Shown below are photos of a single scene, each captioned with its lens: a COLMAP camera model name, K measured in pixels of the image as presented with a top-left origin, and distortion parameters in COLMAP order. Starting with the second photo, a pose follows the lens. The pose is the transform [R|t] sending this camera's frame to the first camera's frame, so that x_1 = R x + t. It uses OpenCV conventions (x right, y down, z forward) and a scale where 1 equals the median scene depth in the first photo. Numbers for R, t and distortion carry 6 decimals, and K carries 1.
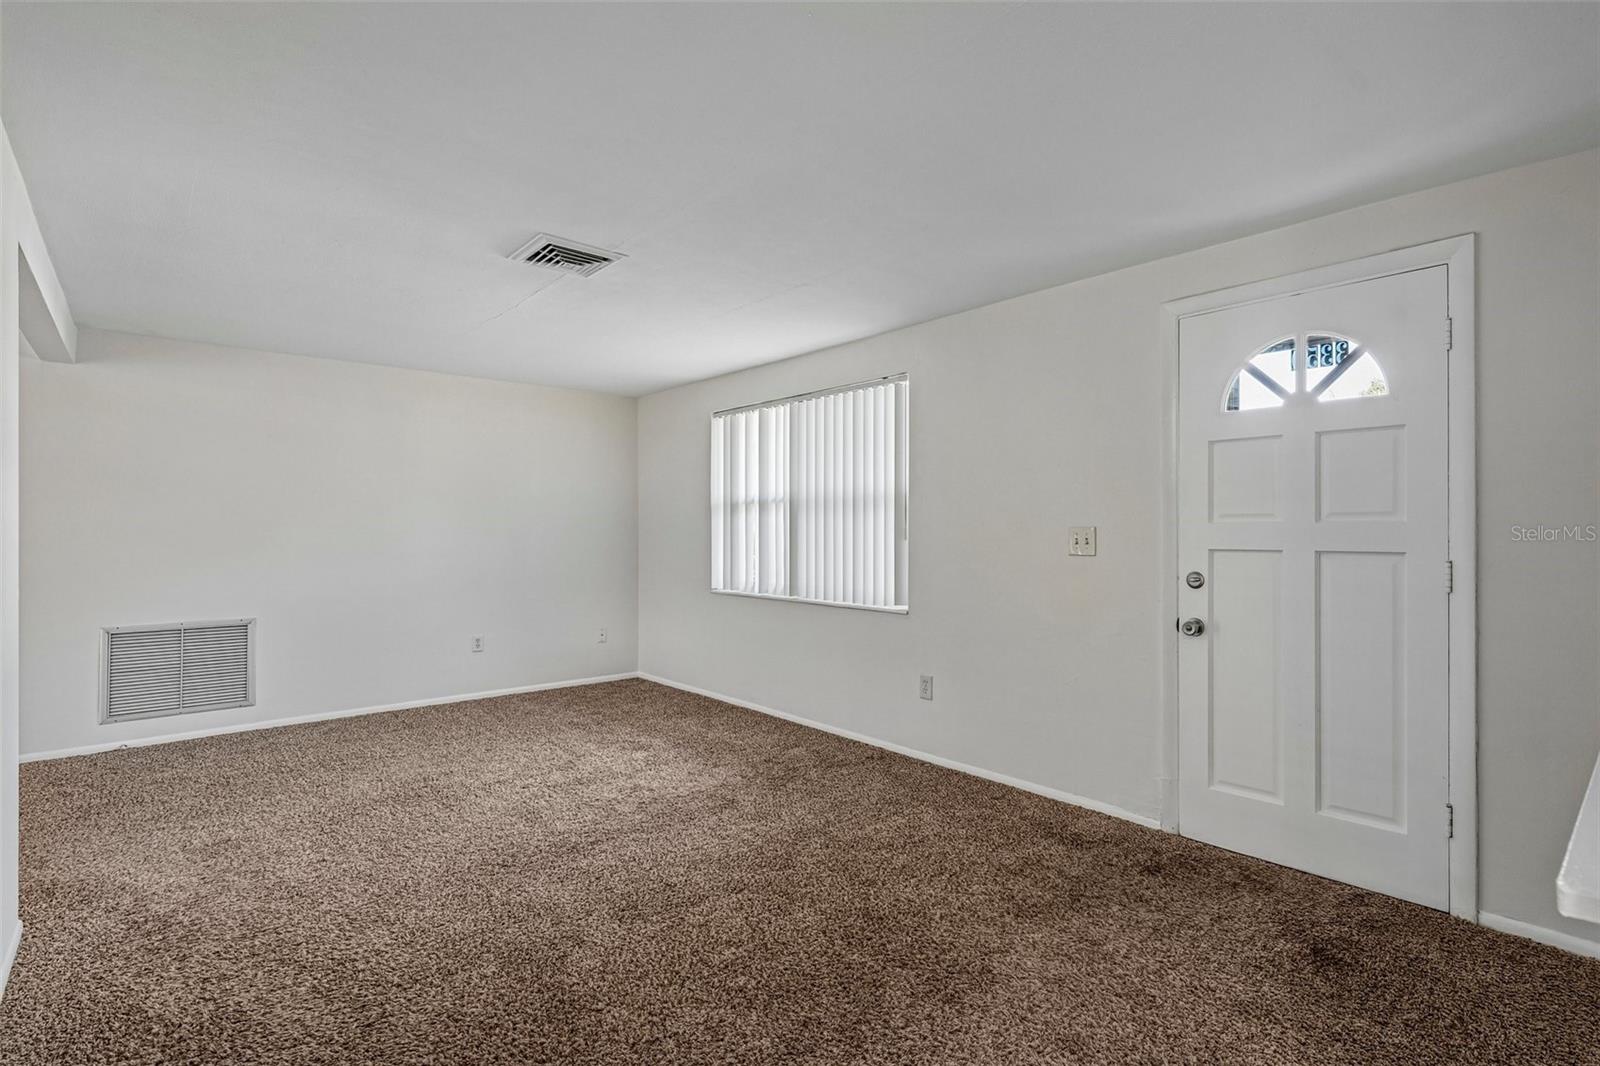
lens RADIAL K [[757.1, 0, 800.0], [0, 757.1, 533.0], [0, 0, 1]] dist [-0.000805, 0.000027]
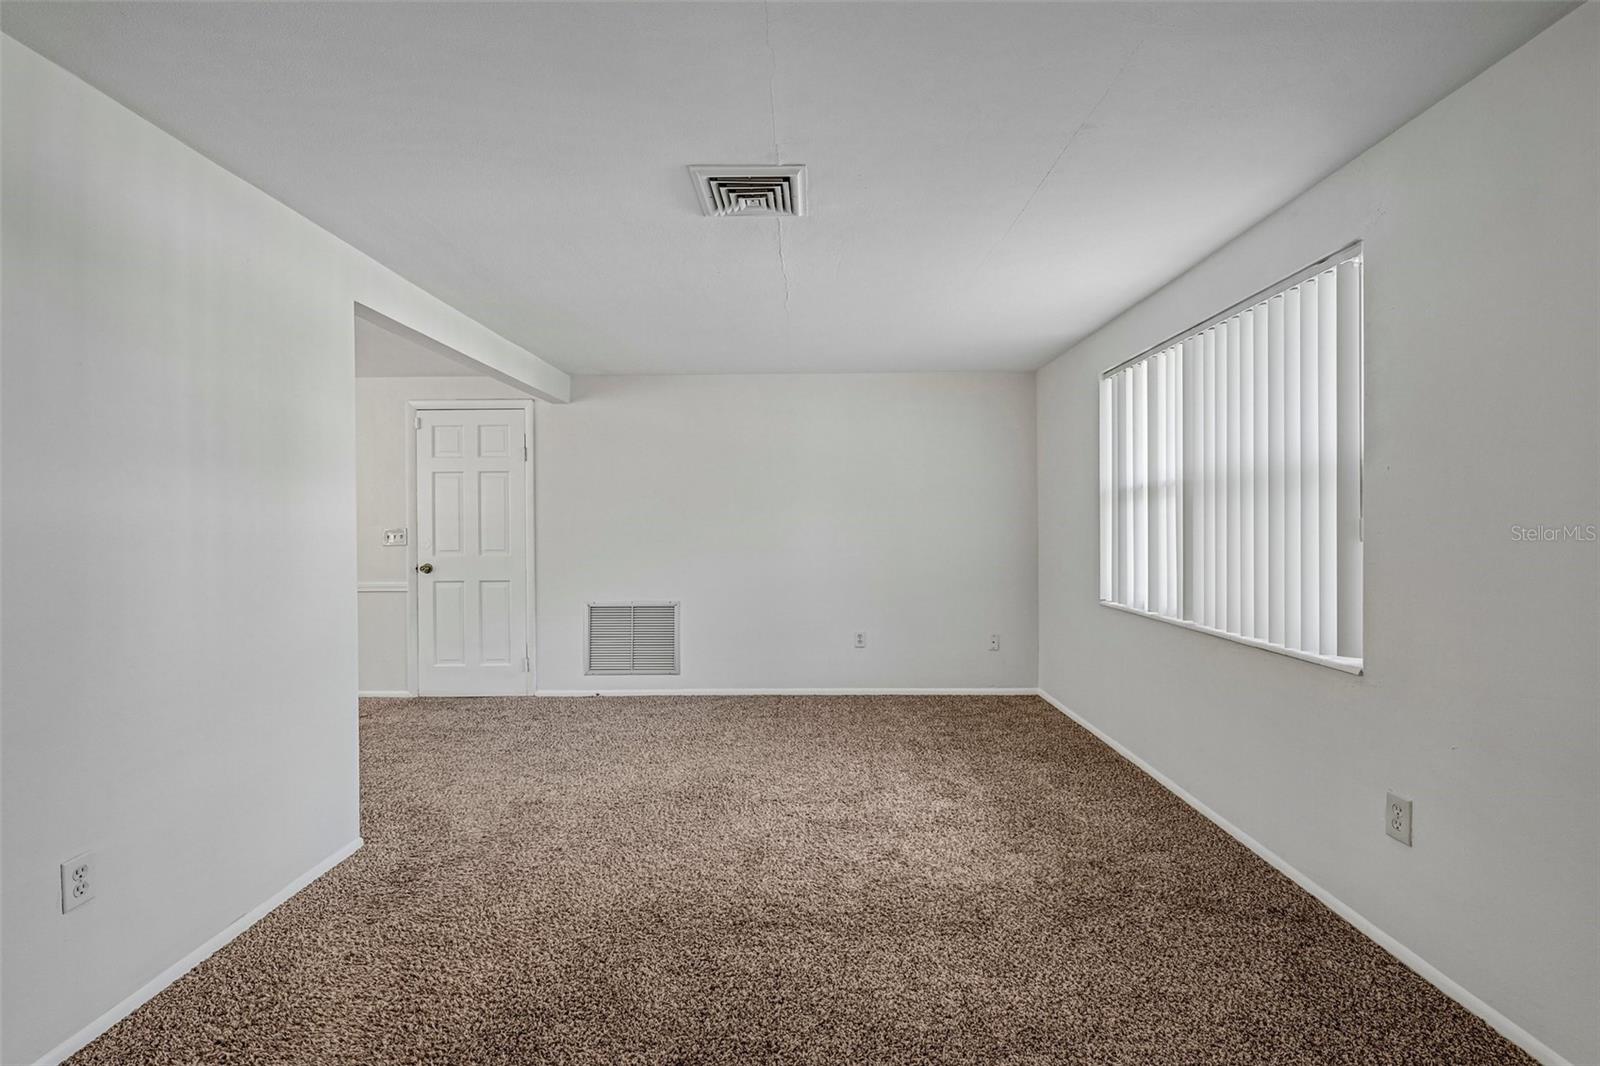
lens RADIAL K [[698.2, 0, 807.1], [0, 698.2, 525.2], [0, 0, 1]] dist [-0.000661, -0.000237]
pose [[0.755646, -0.004781, -0.654963, 0.162202], [0.003015, 0.999988, -0.003821, -0.001968], [0.654973, 0.000913, 0.755651, 0.330021]]
